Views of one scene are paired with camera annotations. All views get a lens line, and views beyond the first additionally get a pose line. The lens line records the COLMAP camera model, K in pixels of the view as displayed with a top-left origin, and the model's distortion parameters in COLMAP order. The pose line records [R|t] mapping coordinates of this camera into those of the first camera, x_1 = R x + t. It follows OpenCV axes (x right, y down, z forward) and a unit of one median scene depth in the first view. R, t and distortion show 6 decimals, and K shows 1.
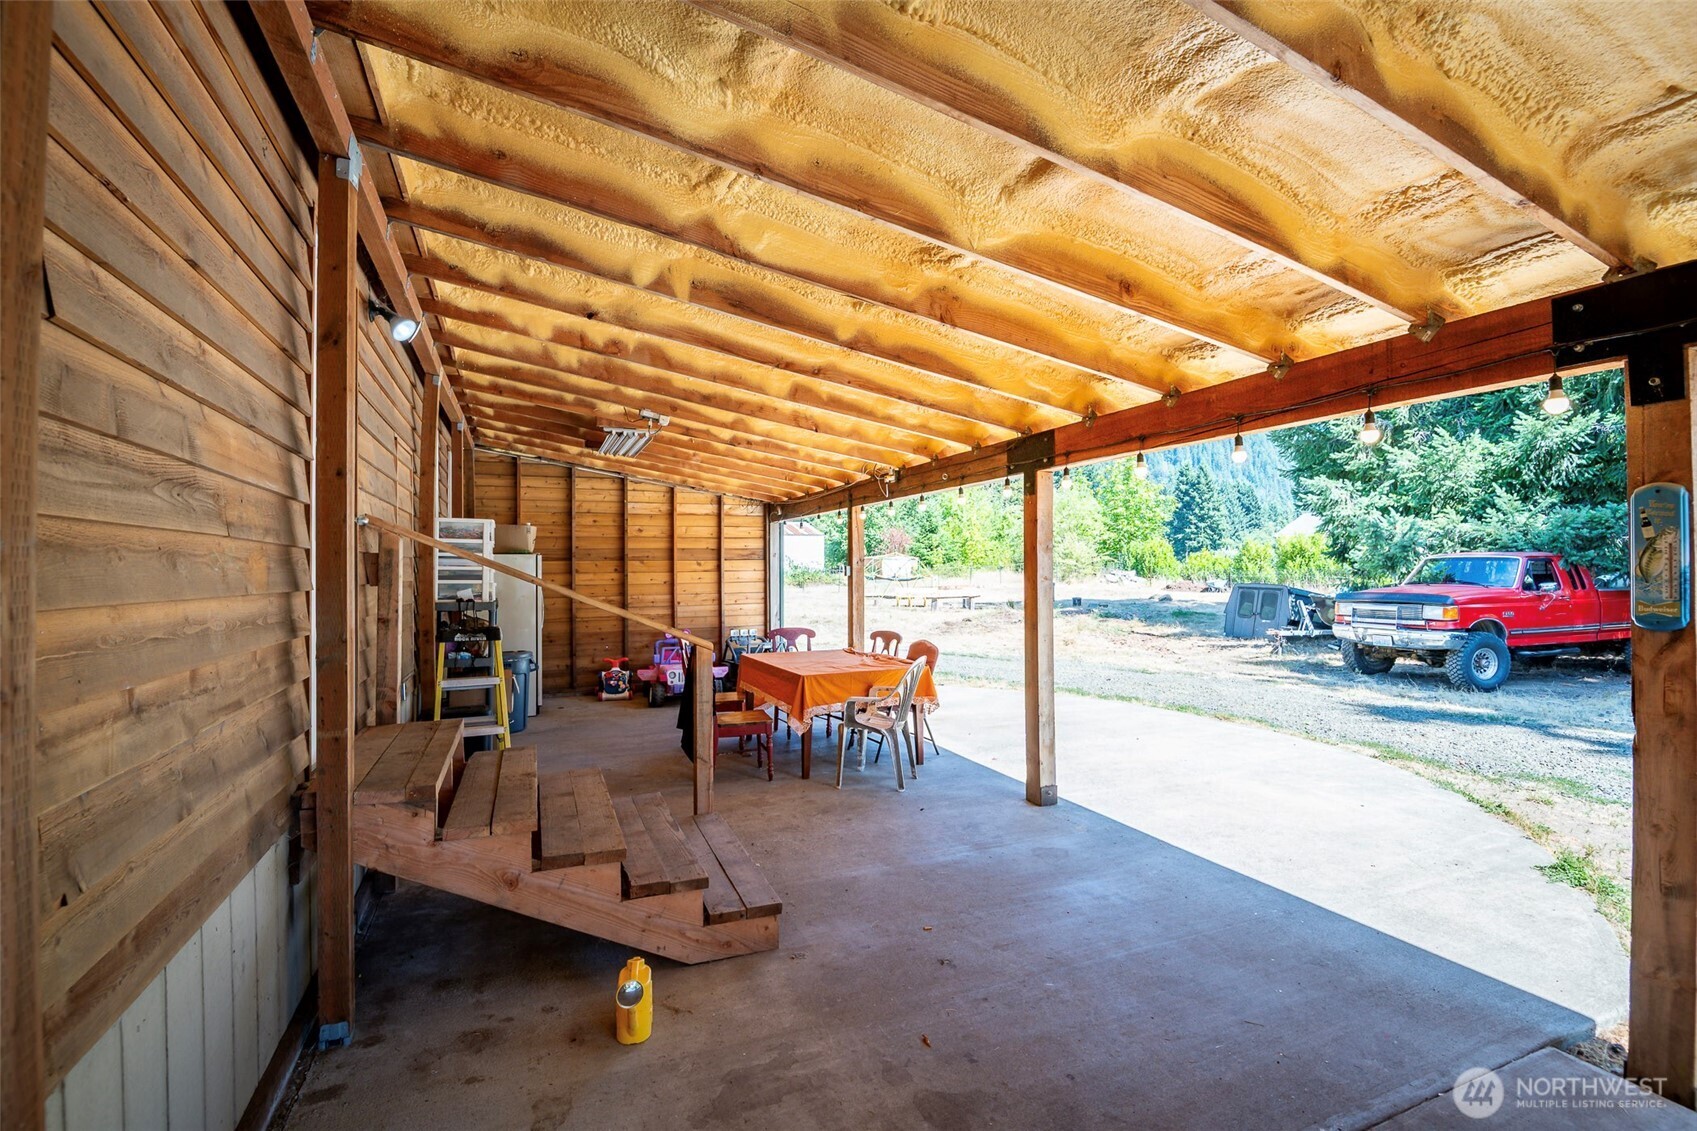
lens RADIAL K [[774.6, 0, 852.0], [0, 774.6, 559.4], [0, 0, 1]] dist [0.029048, -0.034093]
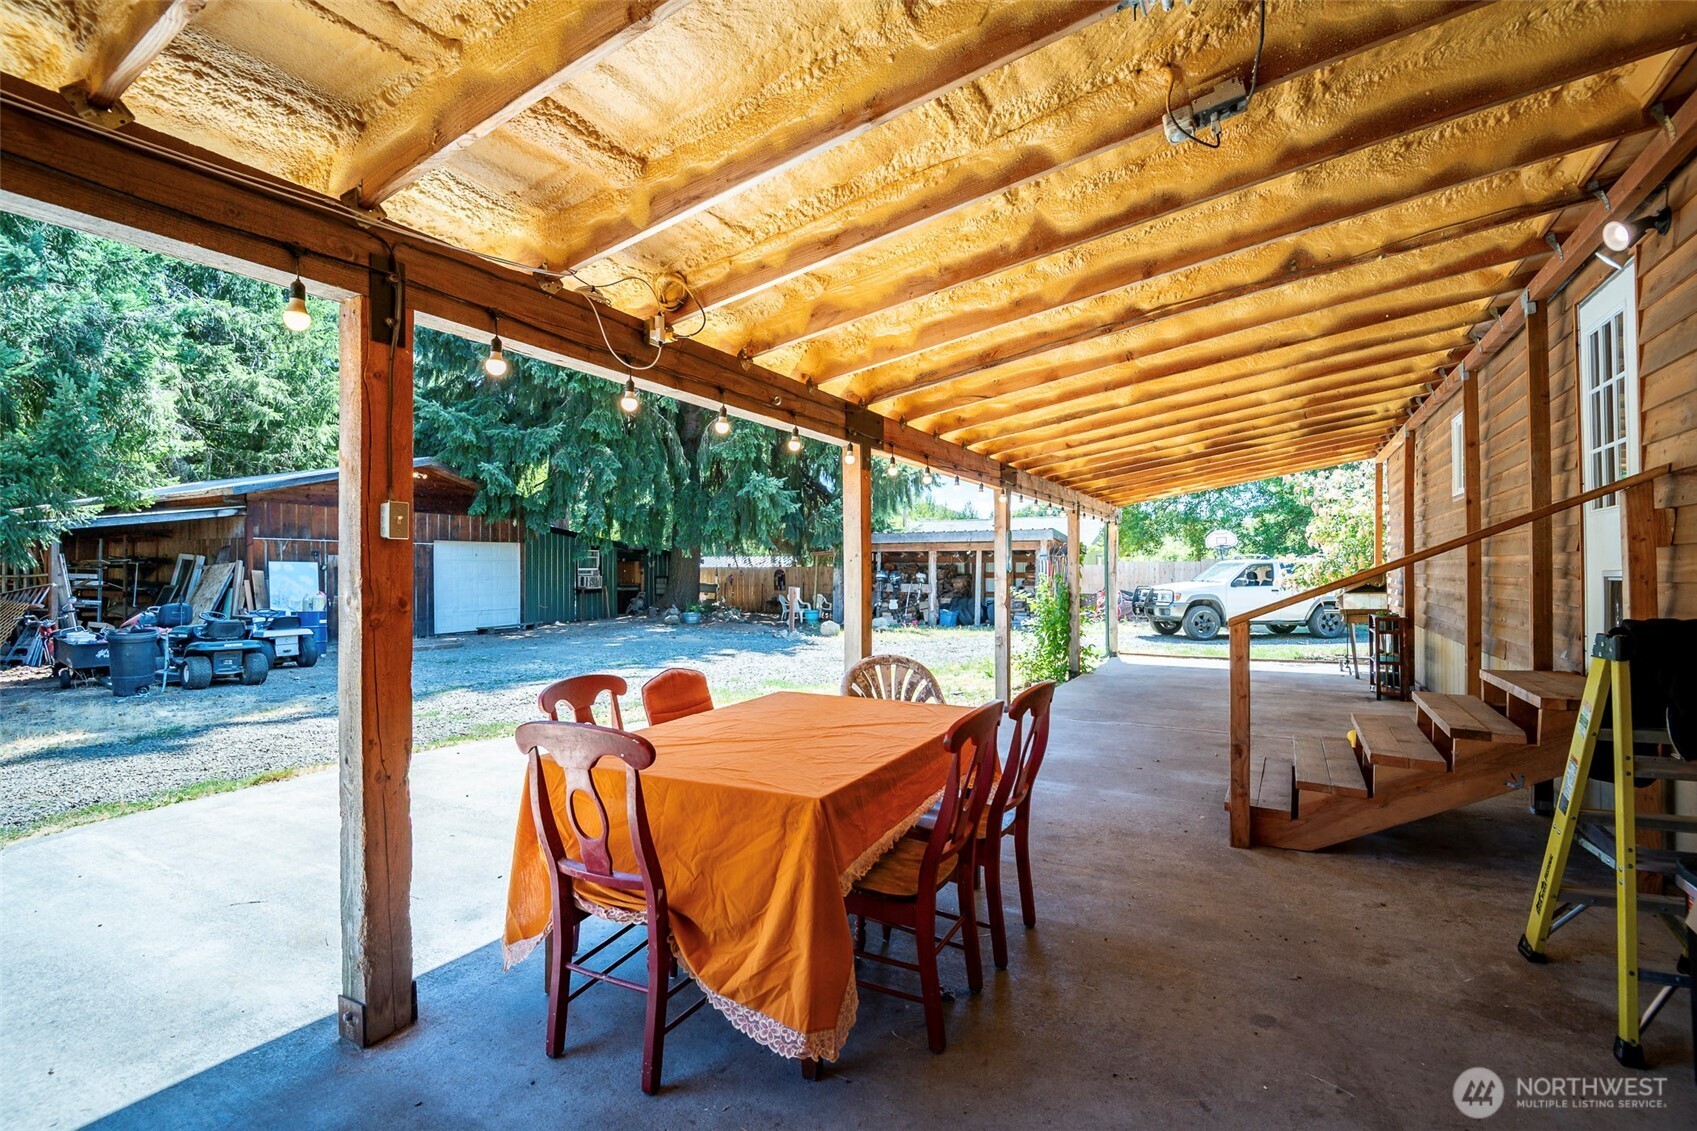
lens RADIAL K [[774.6, 0, 852.0], [0, 774.6, 559.4], [0, 0, 1]] dist [0.029048, -0.034093]
pose [[-0.618262, 0.014426, 0.785840, -0.539017], [0.000221, 0.999835, -0.018181, 0.051868], [-0.785972, -0.011067, -0.618163, 1.655818]]
